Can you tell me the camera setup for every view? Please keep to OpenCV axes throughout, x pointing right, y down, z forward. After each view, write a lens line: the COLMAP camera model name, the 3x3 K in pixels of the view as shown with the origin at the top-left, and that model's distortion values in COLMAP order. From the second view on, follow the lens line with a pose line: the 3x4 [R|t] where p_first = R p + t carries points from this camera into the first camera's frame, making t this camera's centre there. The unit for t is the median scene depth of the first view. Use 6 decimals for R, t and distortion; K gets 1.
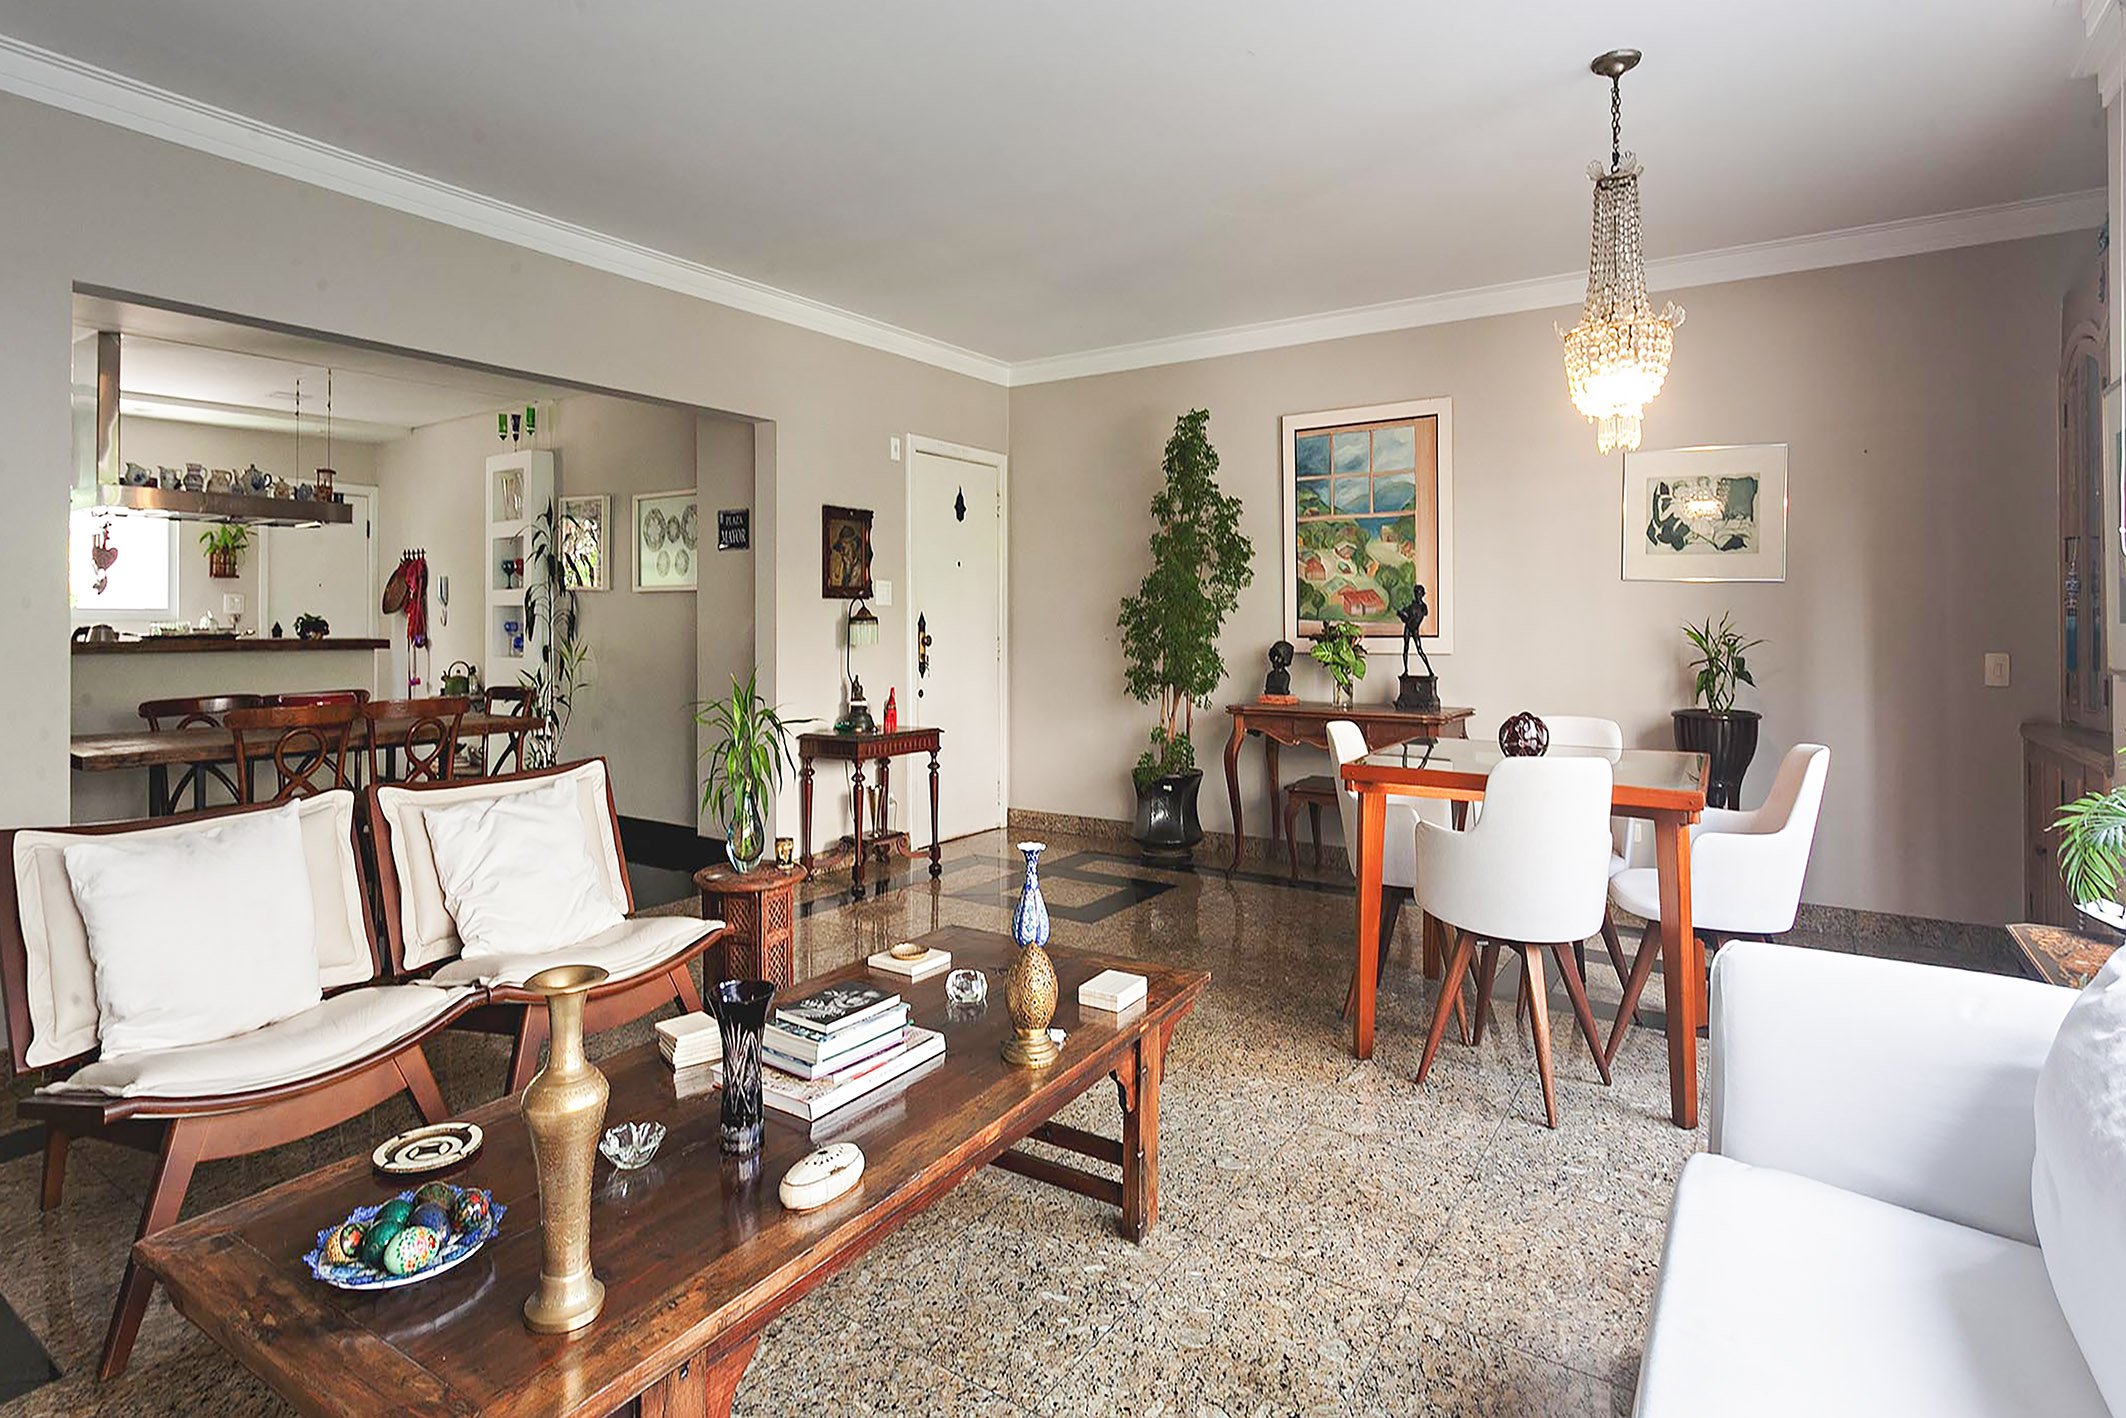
lens RADIAL K [[1020.4, 0, 1063.7], [0, 1020.4, 585.0], [0, 0, 1]] dist [-0.000732, 0.000005]
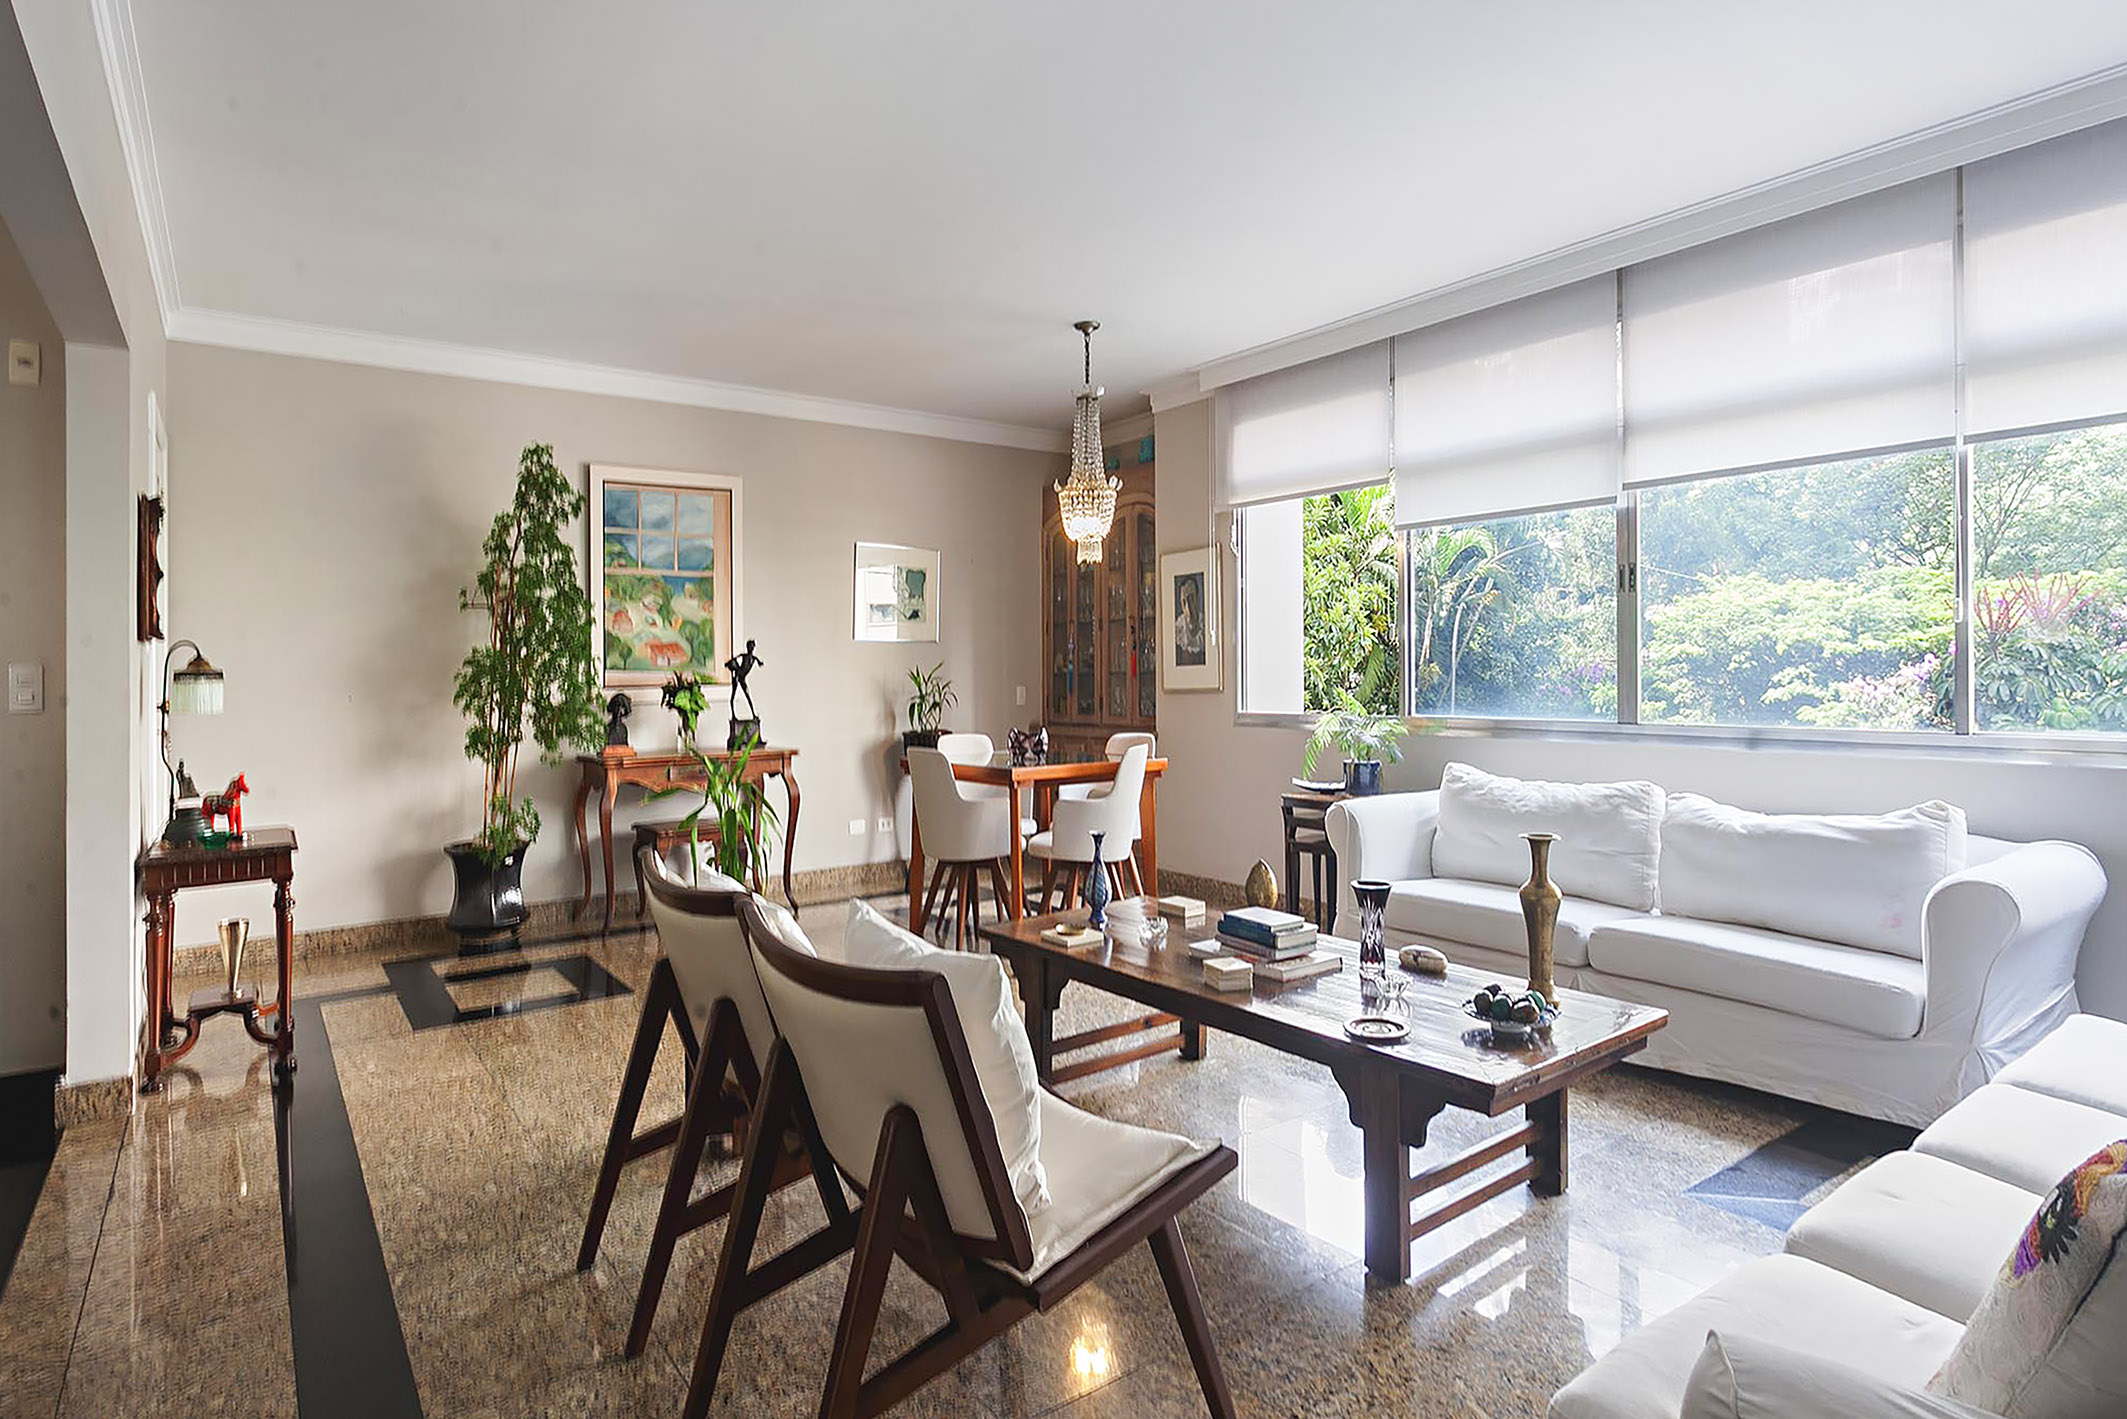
lens RADIAL K [[1052.1, 0, 1033.8], [0, 1052.1, 663.1], [0, 0, 1]] dist [-0.001525, 0.000431]
pose [[0.409150, -0.001369, 0.912466, -0.559961], [-0.021653, 0.999703, 0.011210, 0.005990], [-0.912210, -0.024345, 0.408999, 0.202989]]
